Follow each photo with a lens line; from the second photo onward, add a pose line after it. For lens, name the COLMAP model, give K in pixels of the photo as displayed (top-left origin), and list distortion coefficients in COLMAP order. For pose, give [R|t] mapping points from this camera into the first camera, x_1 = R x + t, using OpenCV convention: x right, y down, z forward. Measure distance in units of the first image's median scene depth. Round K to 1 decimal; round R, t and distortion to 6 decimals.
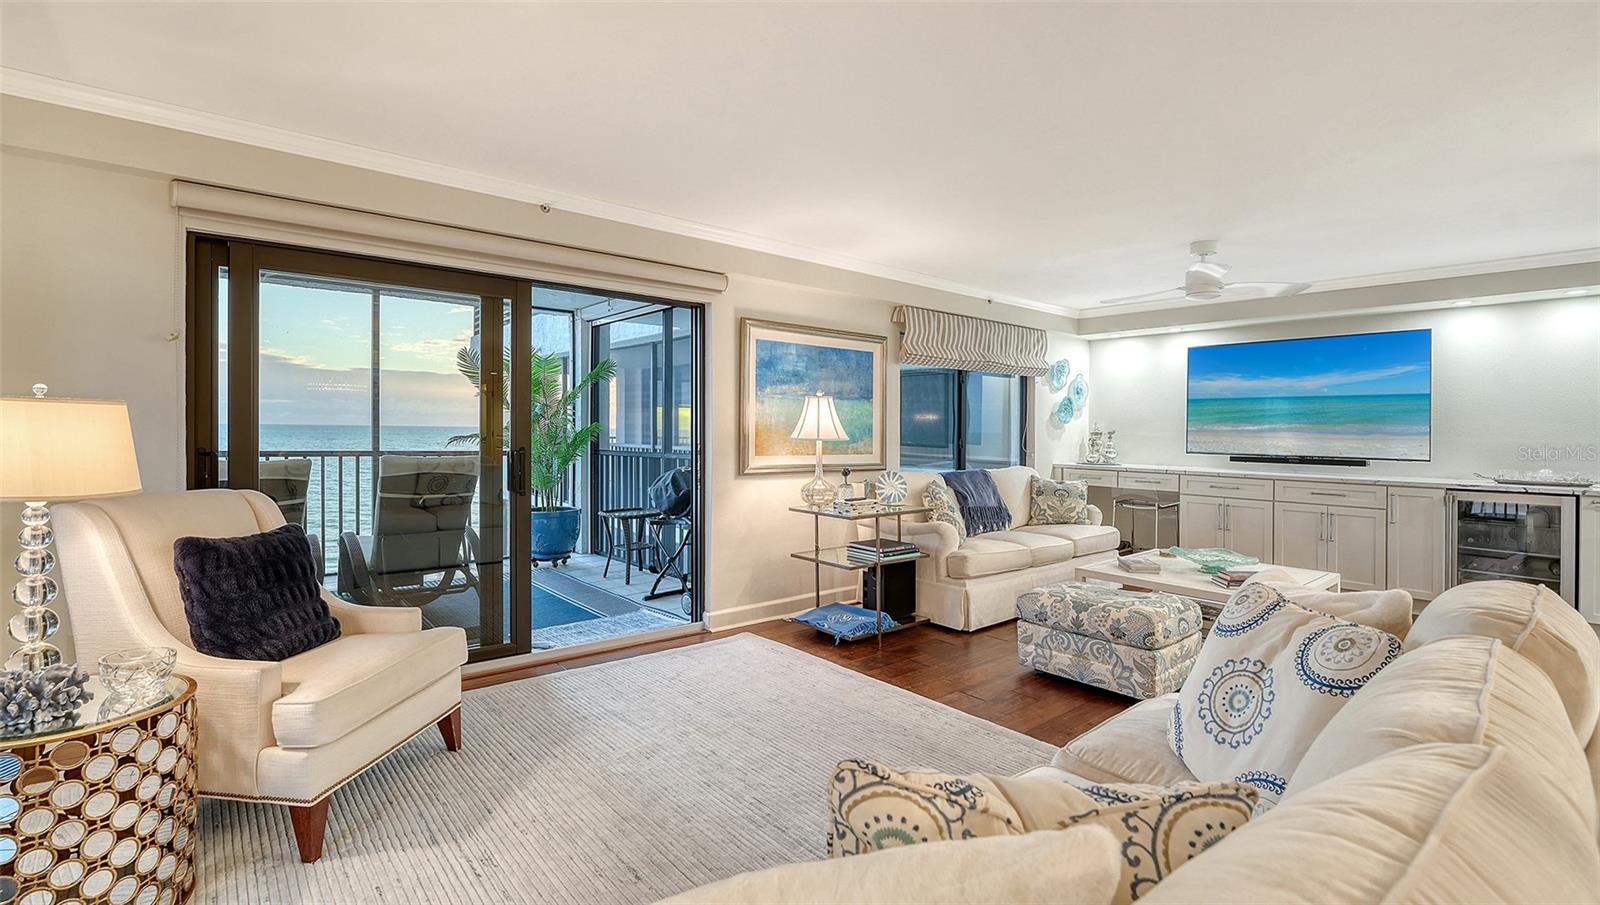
lens RADIAL K [[705.0, 0, 811.2], [0, 705.0, 446.6], [0, 0, 1]] dist [-0.018449, -0.000089]
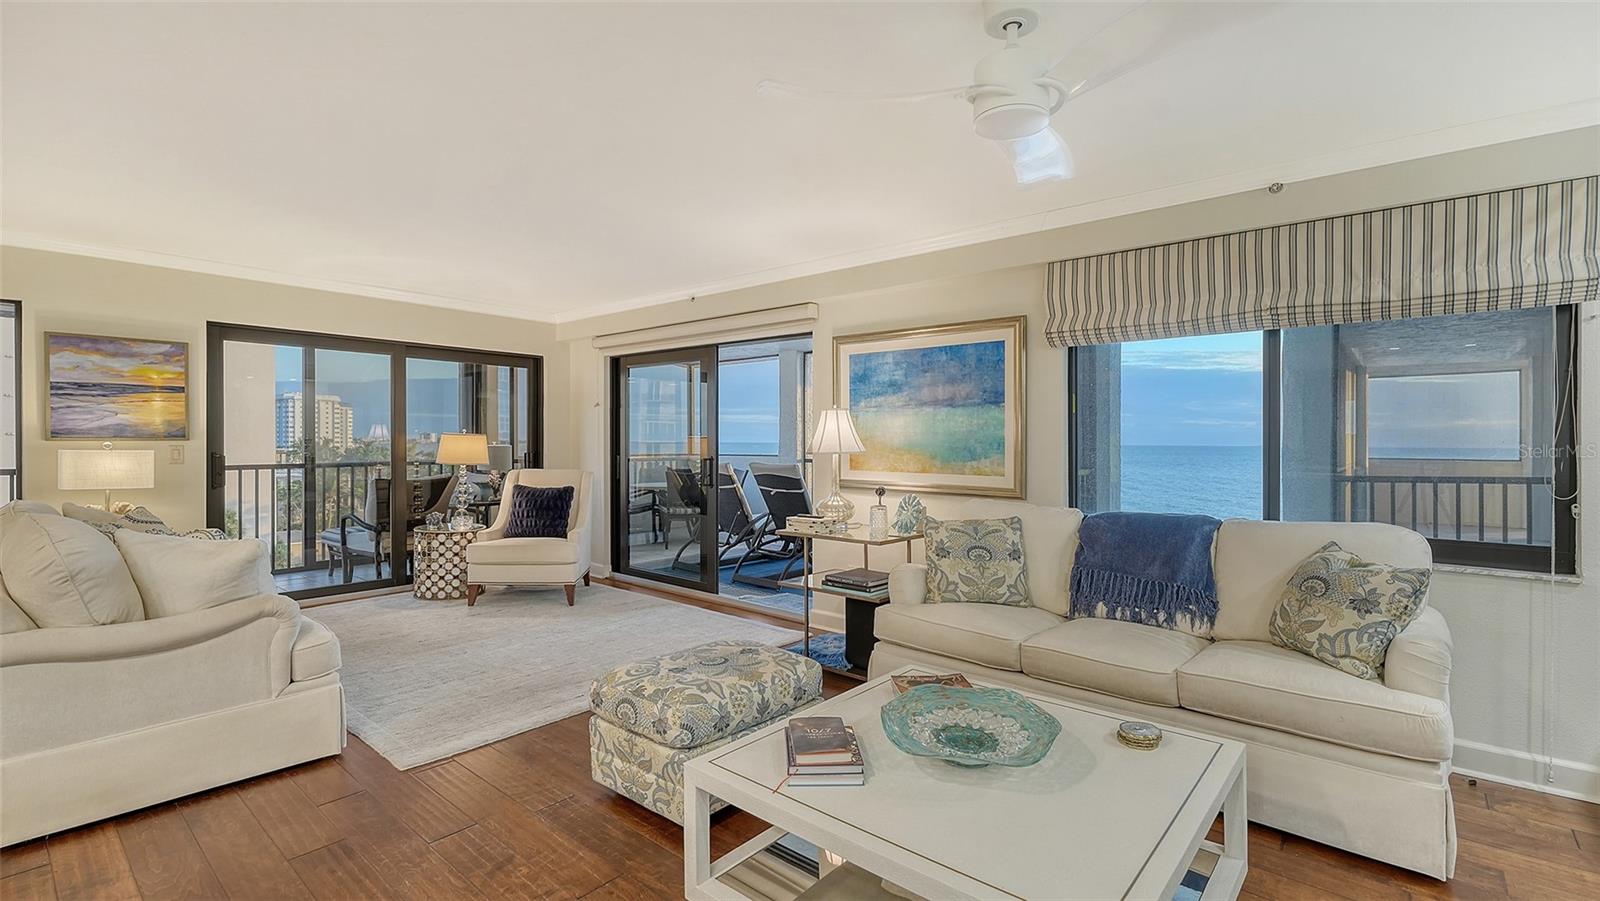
lens RADIAL K [[725.7, 0, 800.0], [0, 725.7, 450.5], [0, 0, 1]] dist [0.019135, 0.000012]
pose [[0.155290, 0.005581, -0.987853, 0.942020], [-0.024013, 0.999710, 0.001874, -0.014899], [0.987577, 0.023430, 0.155378, 0.765903]]
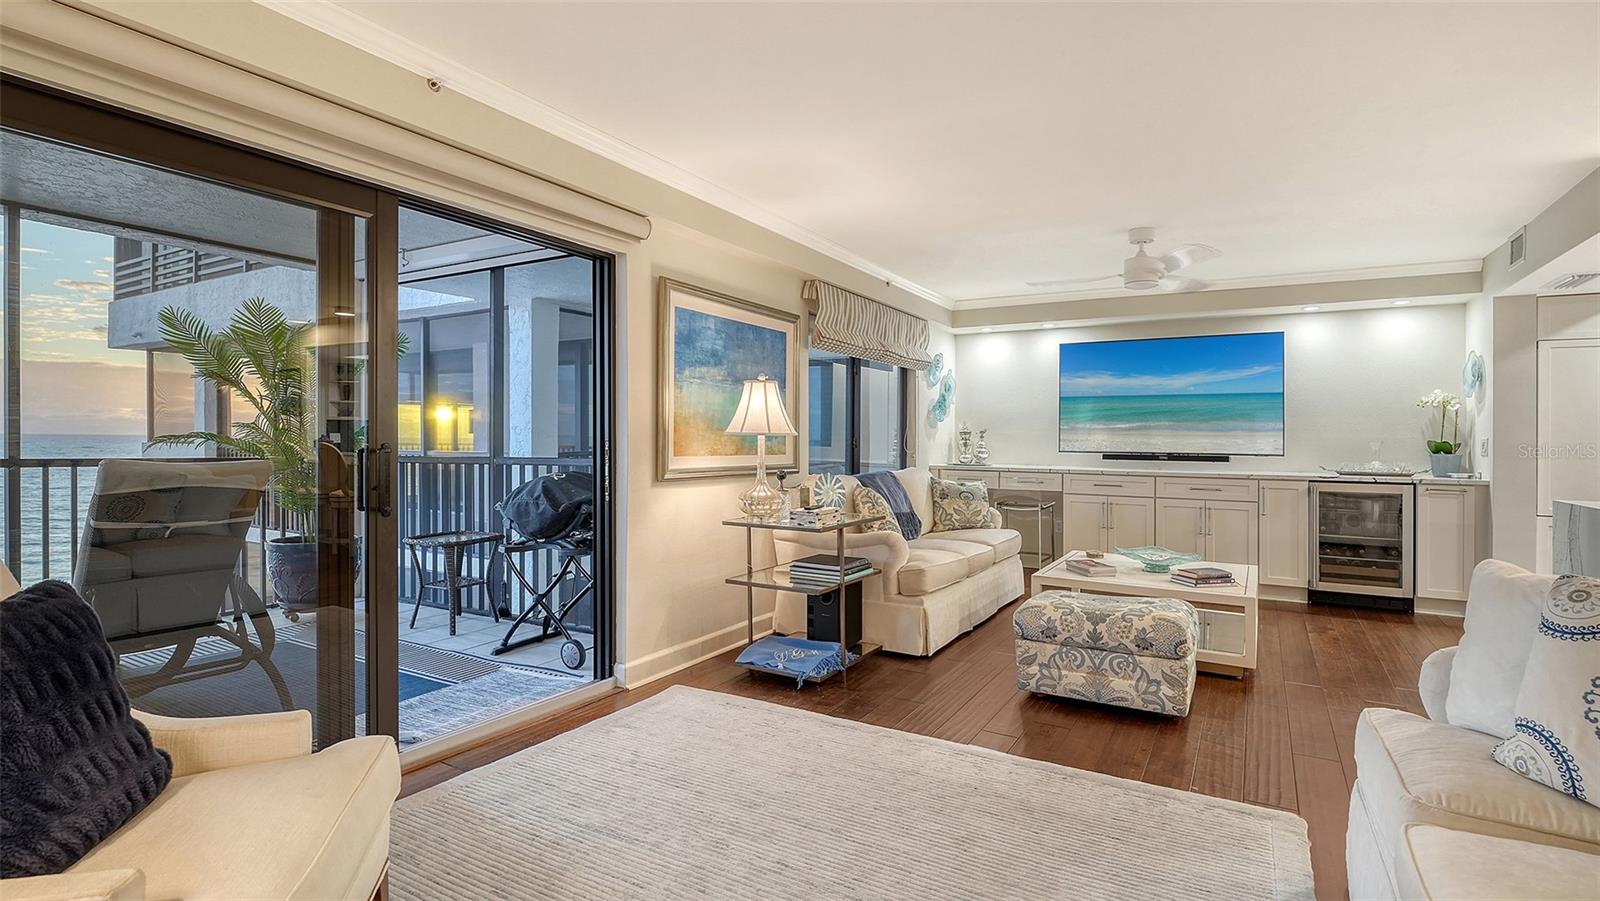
lens RADIAL K [[765.1, 0, 800.0], [0, 765.1, 450.5], [0, 0, 1]] dist [-0.010561, -0.000186]
pose [[0.946198, -0.008559, 0.323475, -0.220934], [0.010526, 0.999935, -0.004332, 0.011826], [-0.323417, 0.007504, 0.946227, 0.155493]]
